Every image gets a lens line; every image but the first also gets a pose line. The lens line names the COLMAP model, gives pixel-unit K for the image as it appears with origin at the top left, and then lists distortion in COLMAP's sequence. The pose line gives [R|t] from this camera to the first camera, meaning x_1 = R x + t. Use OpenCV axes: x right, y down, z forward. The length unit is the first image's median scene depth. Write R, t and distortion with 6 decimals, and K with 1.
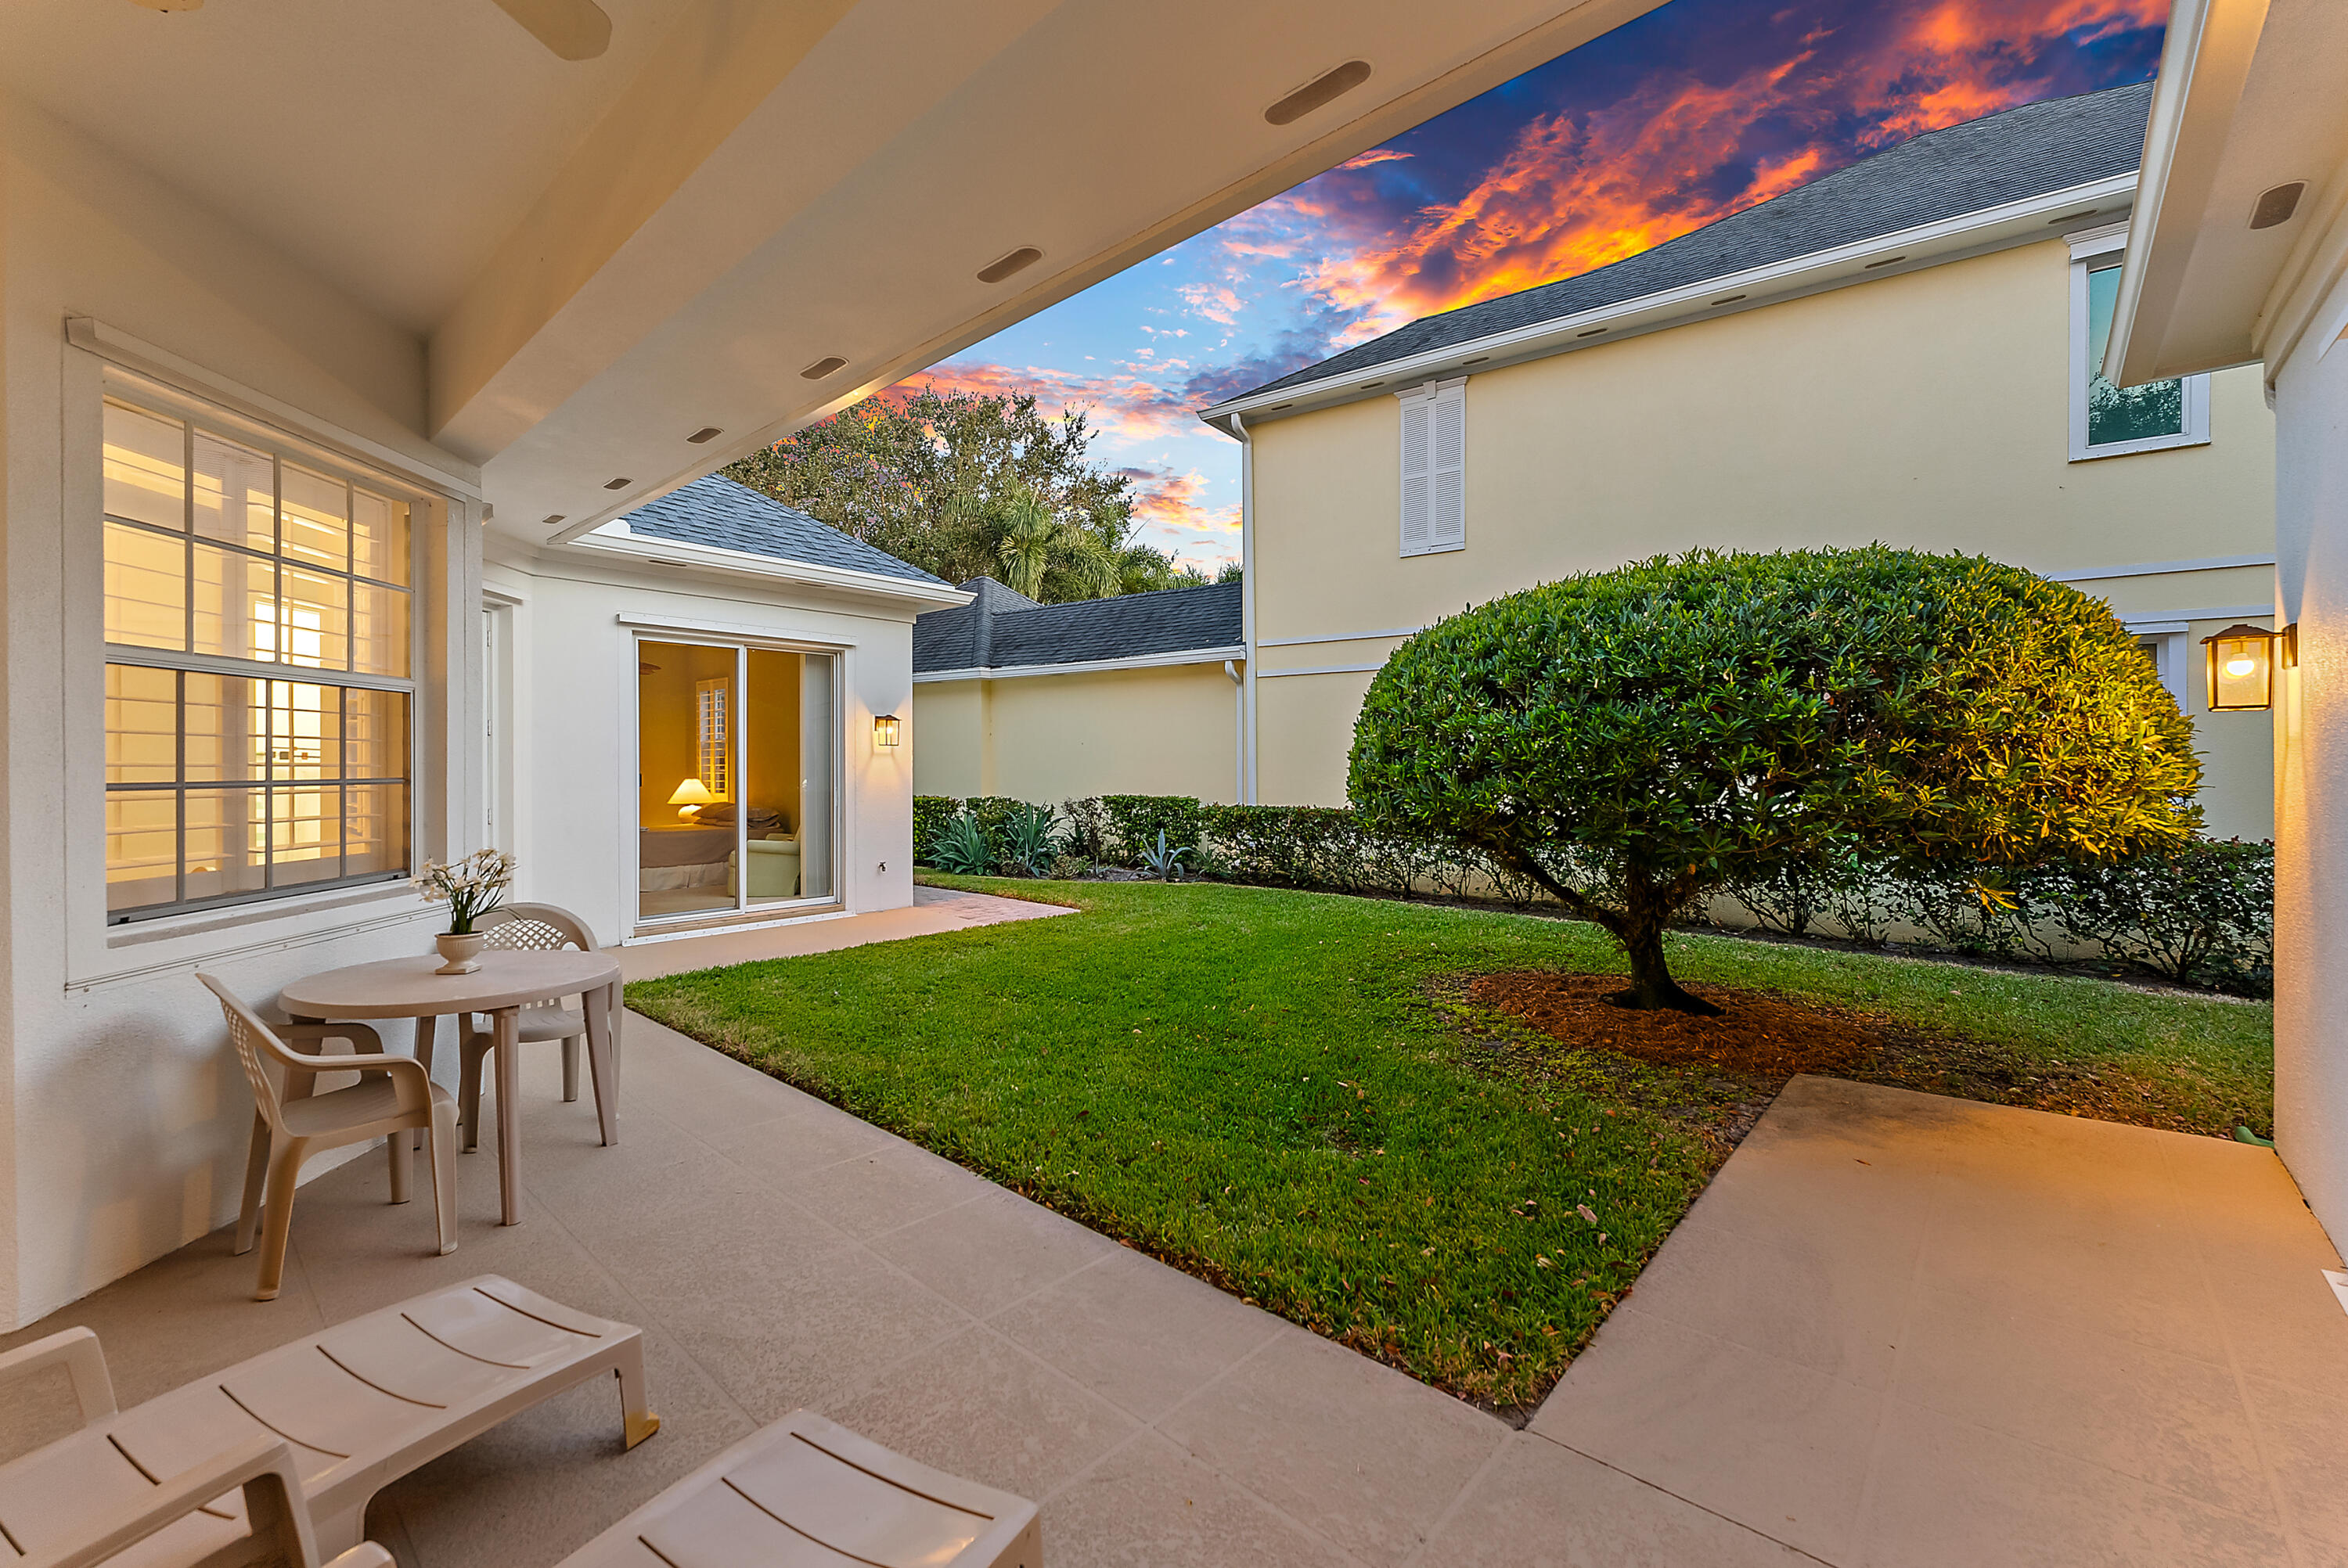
lens RADIAL K [[958.7, 0, 1174.0], [0, 958.7, 784.0], [0, 0, 1]] dist [-0.002742, -0.000285]
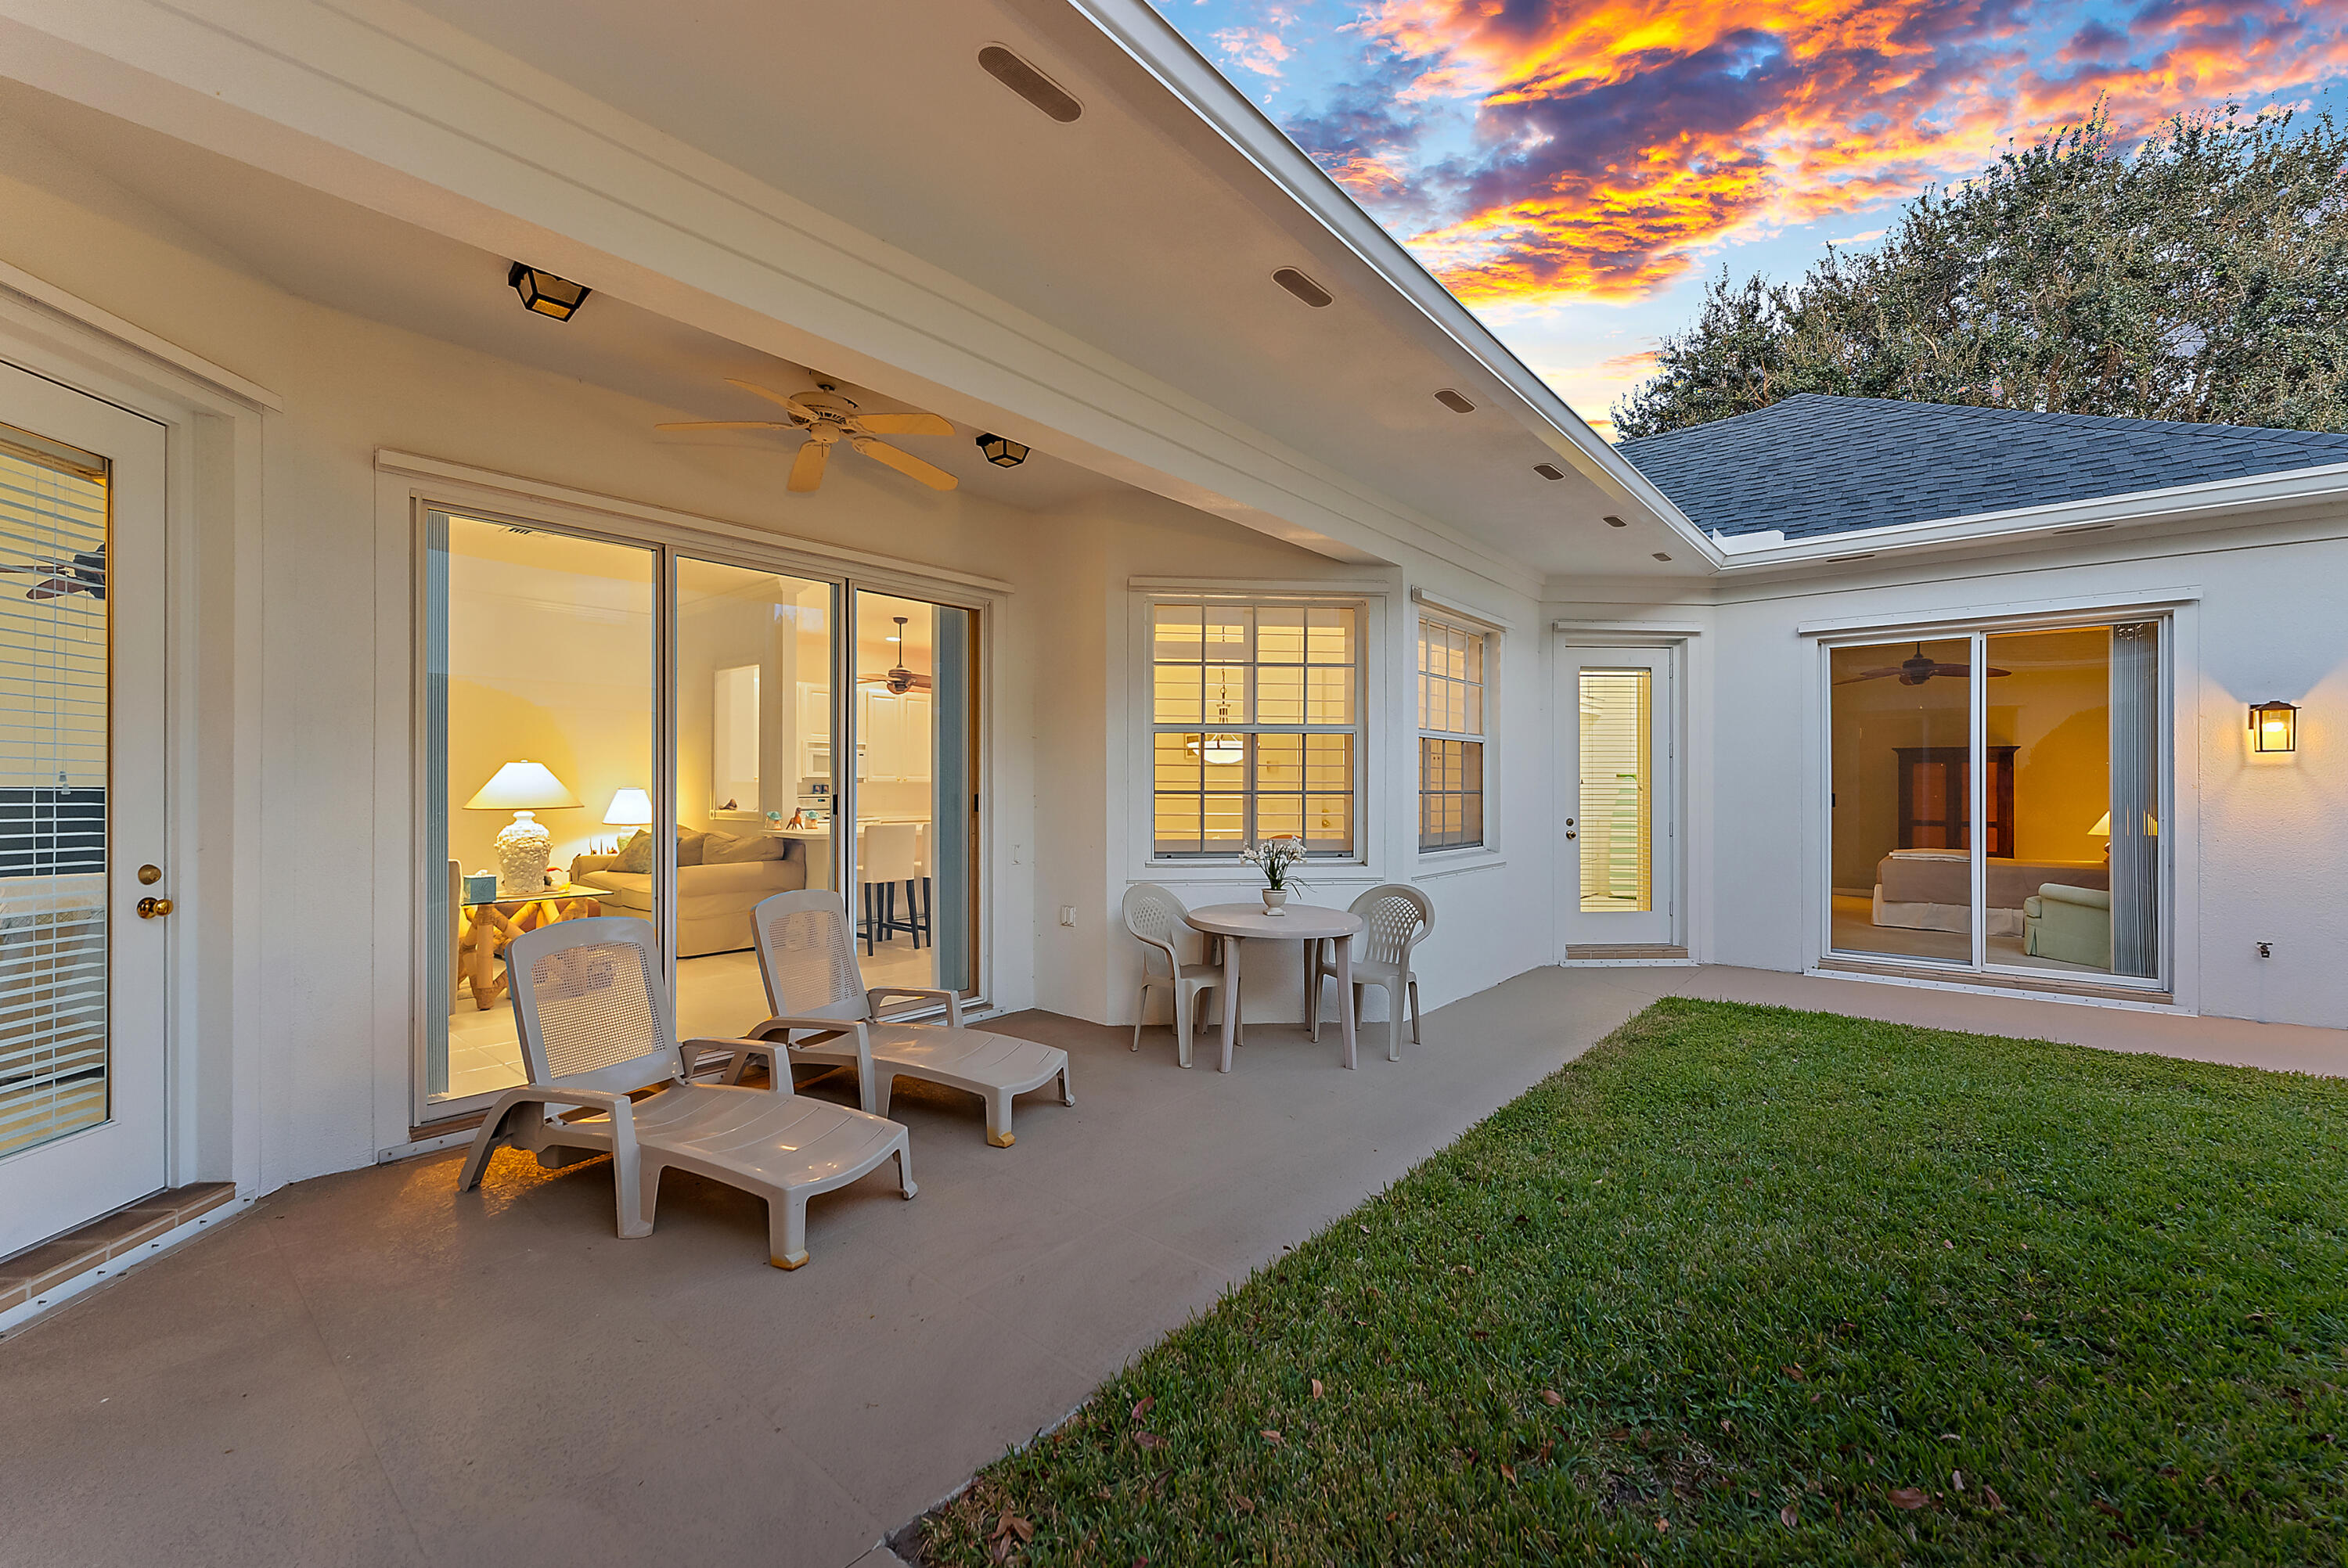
lens RADIAL K [[943.9, 0, 1174.0], [0, 943.9, 784.0], [0, 0, 1]] dist [0.038919, 0.000058]
pose [[0.088072, -0.005065, -0.996101, 0.634165], [-0.021120, 0.999753, -0.006951, 0.000111], [0.995890, 0.021650, 0.087944, 0.597801]]
